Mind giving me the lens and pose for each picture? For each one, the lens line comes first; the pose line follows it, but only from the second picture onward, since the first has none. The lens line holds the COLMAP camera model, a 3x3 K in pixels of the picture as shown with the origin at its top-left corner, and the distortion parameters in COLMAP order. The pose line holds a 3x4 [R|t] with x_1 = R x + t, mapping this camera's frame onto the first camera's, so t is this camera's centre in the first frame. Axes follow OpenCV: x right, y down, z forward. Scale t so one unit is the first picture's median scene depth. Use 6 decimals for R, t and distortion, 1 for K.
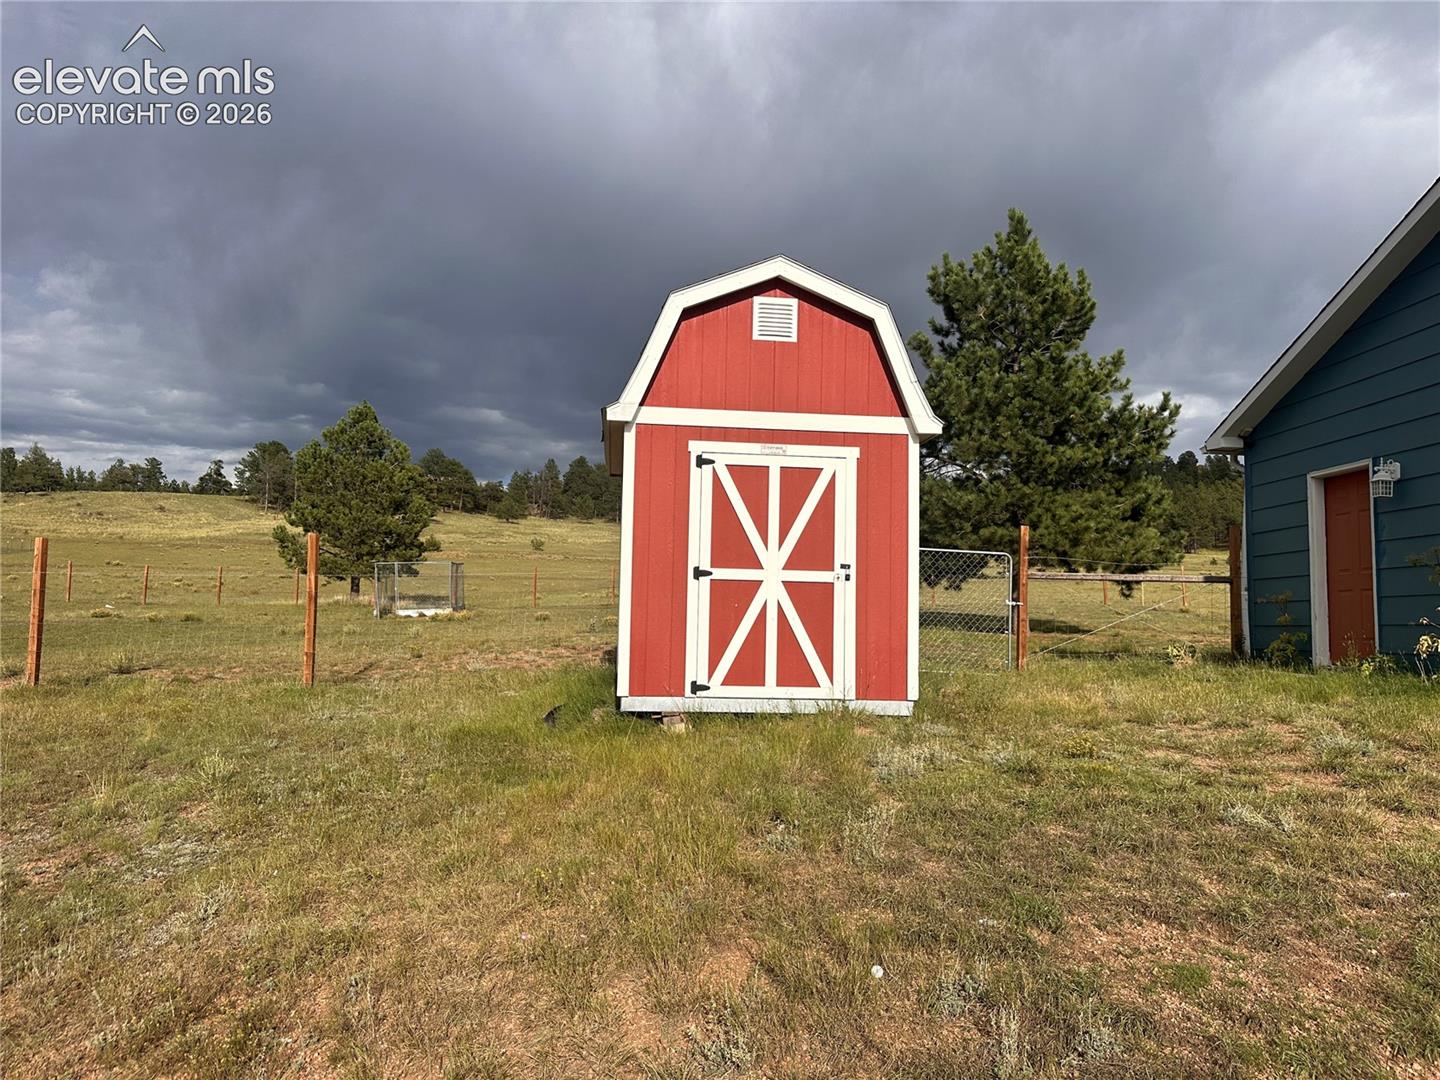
lens RADIAL K [[1072.0, 0, 723.8], [0, 1072.0, 521.4], [0, 0, 1]] dist [0.093476, -0.170439]
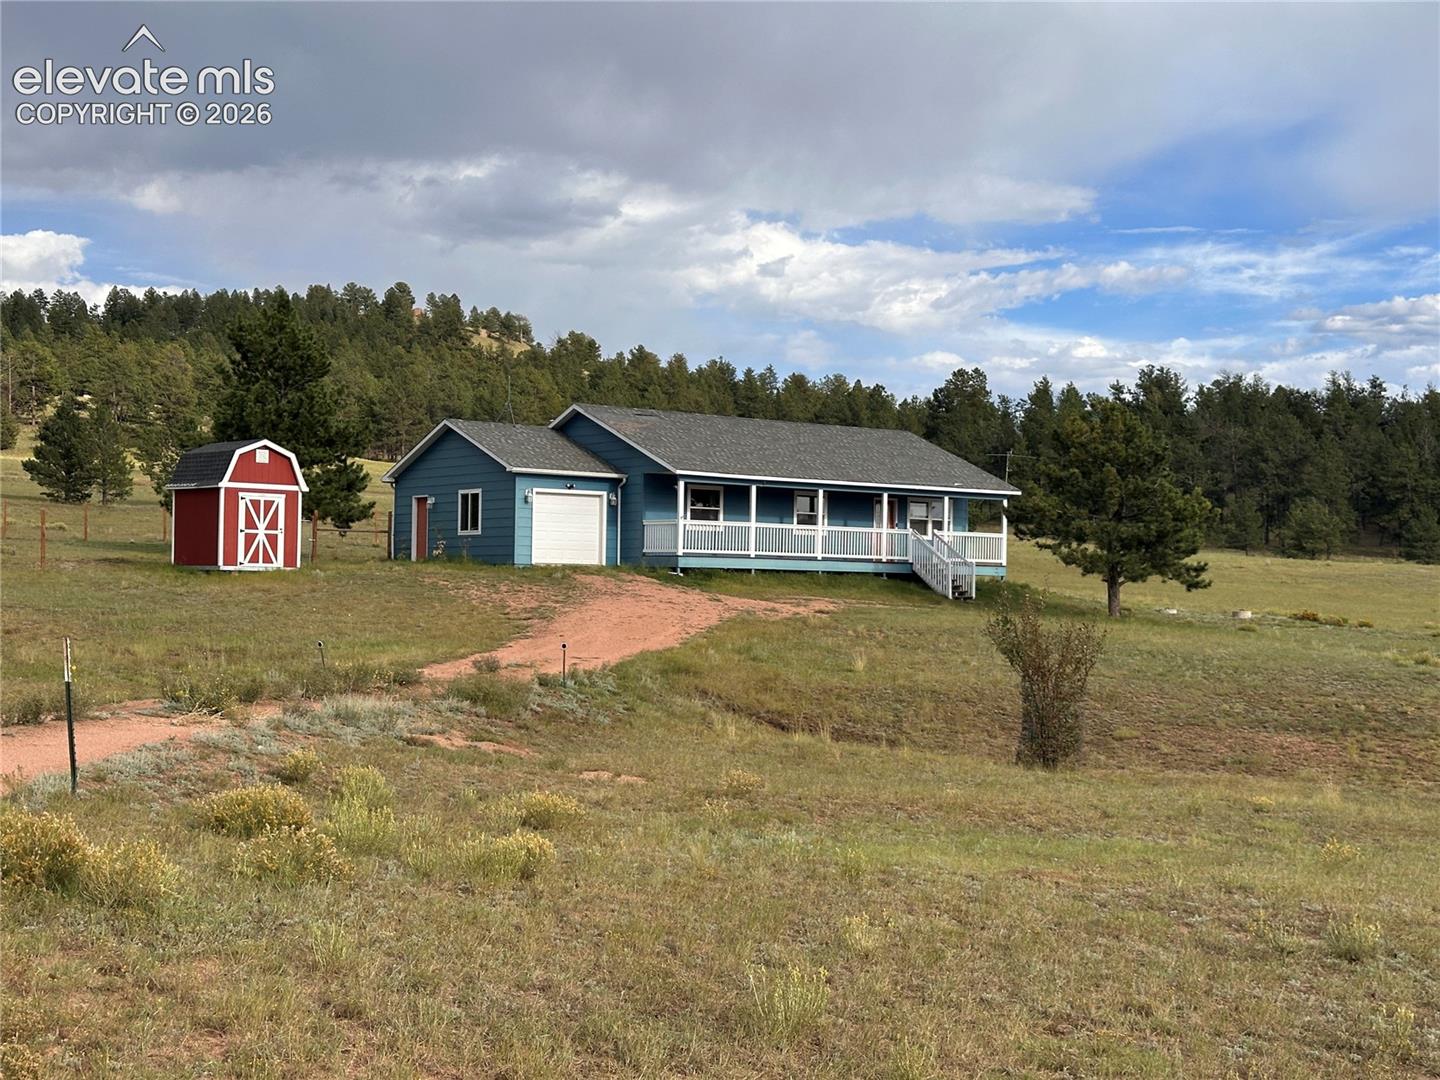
lens RADIAL K [[2235.7, 0, 717.4], [0, 2235.7, 552.7], [0, 0, 1]] dist [0.192608, -0.027995]
pose [[0.847675, 0.005752, 0.530485, -2.552848], [-0.049737, 0.996399, 0.068673, -0.452721], [-0.528180, -0.084597, 0.844908, -5.902721]]
